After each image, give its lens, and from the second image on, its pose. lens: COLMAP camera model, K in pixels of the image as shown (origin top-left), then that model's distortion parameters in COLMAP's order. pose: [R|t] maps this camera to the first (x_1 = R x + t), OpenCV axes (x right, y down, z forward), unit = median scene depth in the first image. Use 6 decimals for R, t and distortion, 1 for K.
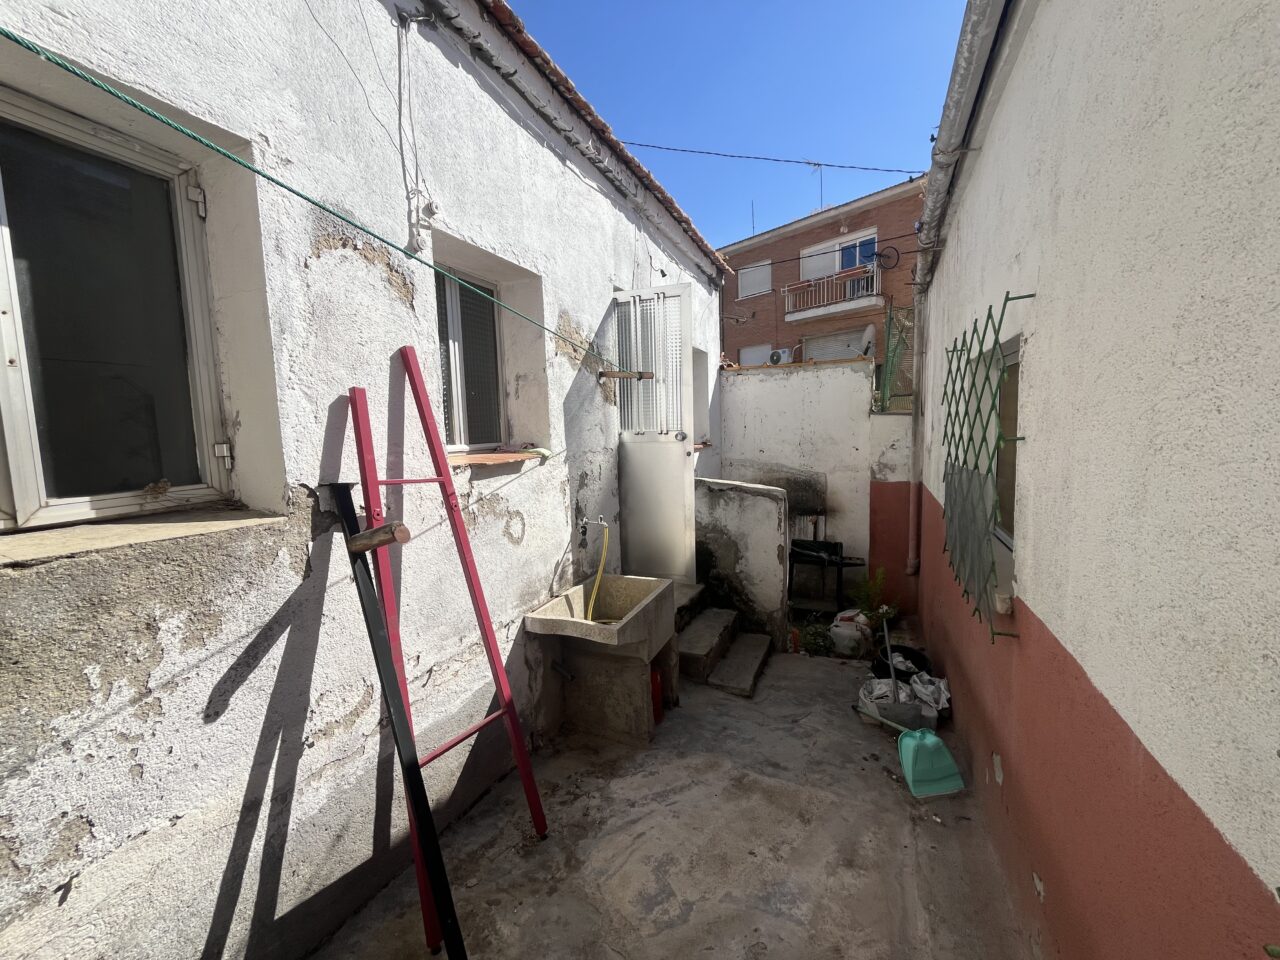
lens RADIAL K [[519.2, 0, 638.2], [0, 519.2, 480.5], [0, 0, 1]] dist [0.000576, -0.000749]
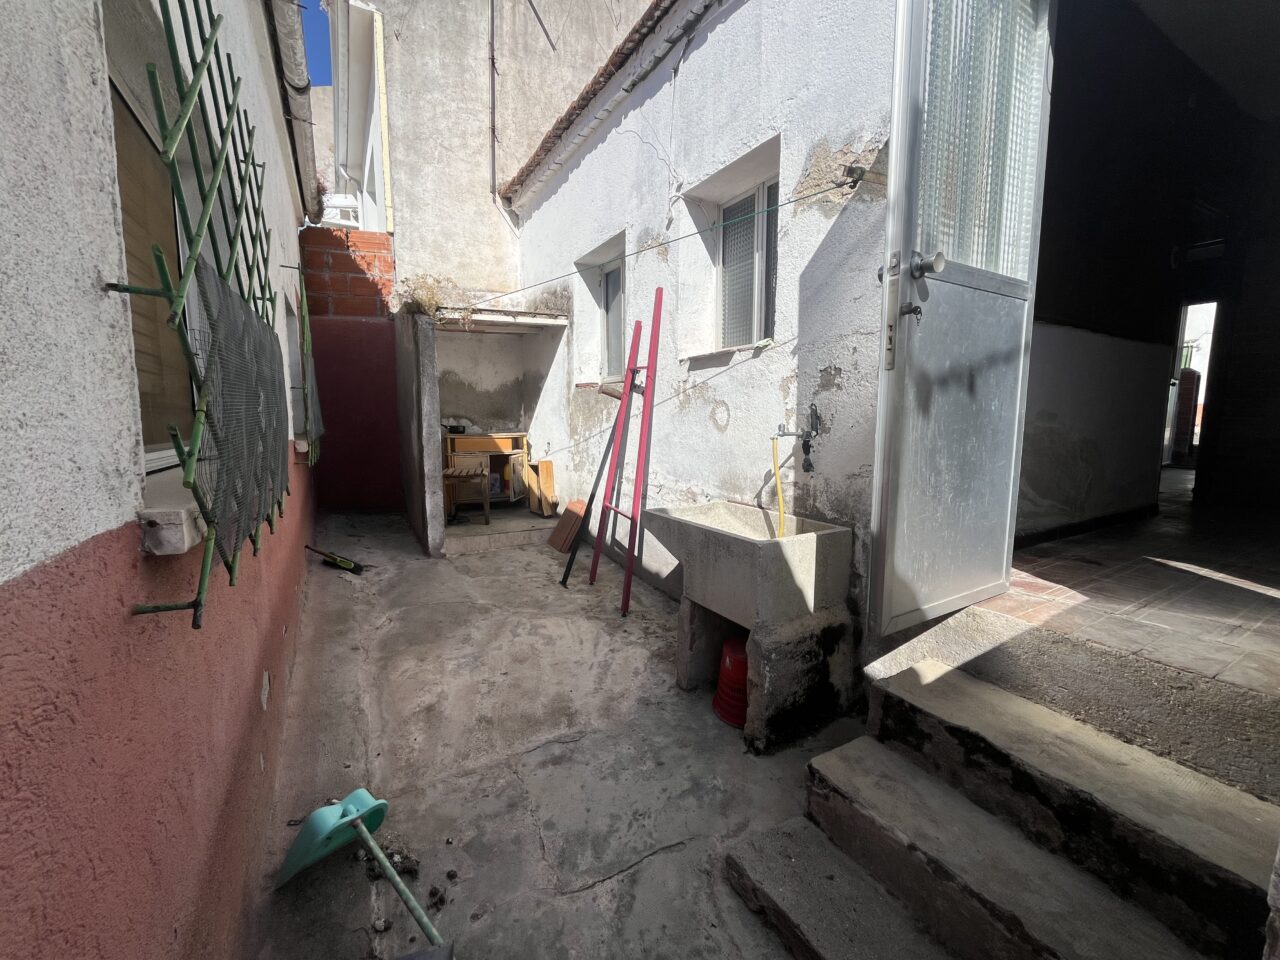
lens RADIAL K [[519.2, 0, 640.0], [0, 519.2, 473.7], [0, 0, 1]] dist [0.000576, -0.000749]
pose [[-0.595487, 0.119313, -0.794455, 0.779489], [-0.062268, 0.979080, 0.193714, 0.007785], [0.800948, 0.164823, -0.575600, 1.557285]]
